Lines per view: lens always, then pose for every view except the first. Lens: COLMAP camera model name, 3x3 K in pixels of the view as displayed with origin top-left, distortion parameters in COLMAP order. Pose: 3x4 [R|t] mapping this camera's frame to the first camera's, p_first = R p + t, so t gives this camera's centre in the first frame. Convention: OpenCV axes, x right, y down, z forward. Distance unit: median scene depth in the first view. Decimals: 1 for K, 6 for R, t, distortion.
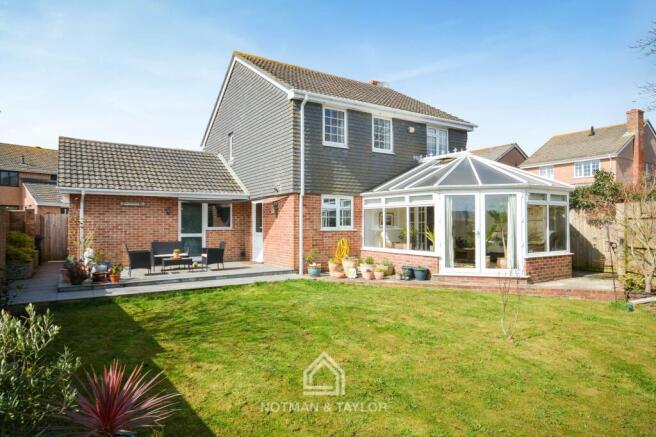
lens RADIAL K [[394.3, 0, 328.5], [0, 394.3, 218.9], [0, 0, 1]] dist [-0.003423, -0.001061]
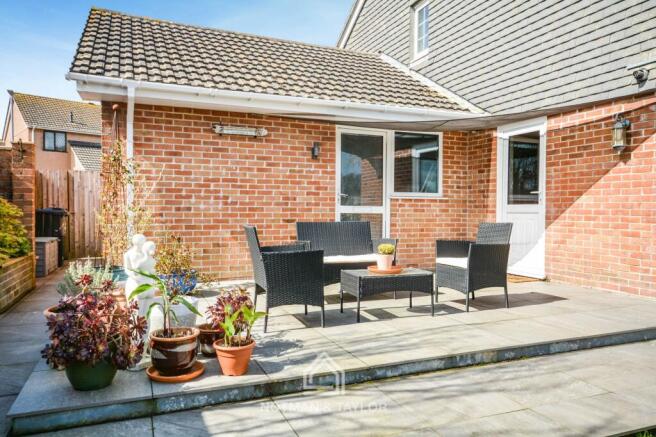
lens RADIAL K [[467.2, 0, 329.8], [0, 467.2, 217.8], [0, 0, 1]] dist [-0.007652, -0.001341]
pose [[0.983420, 0.012923, -0.180883, -0.310439], [-0.007607, 0.999519, 0.030054, 0.038016], [0.181184, -0.028180, 0.983045, 0.521168]]
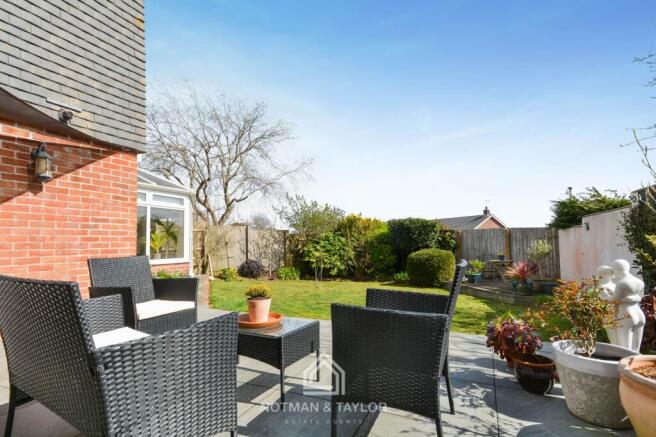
lens RADIAL K [[345.7, 0, 326.9], [0, 345.7, 222.8], [0, 0, 1]] dist [0.002022, 0.000736]
pose [[-0.537422, 0.056361, 0.841428, -0.504364], [-0.000098, 0.997760, -0.066894, 0.043691], [-0.843313, -0.036033, -0.536213, 0.918533]]
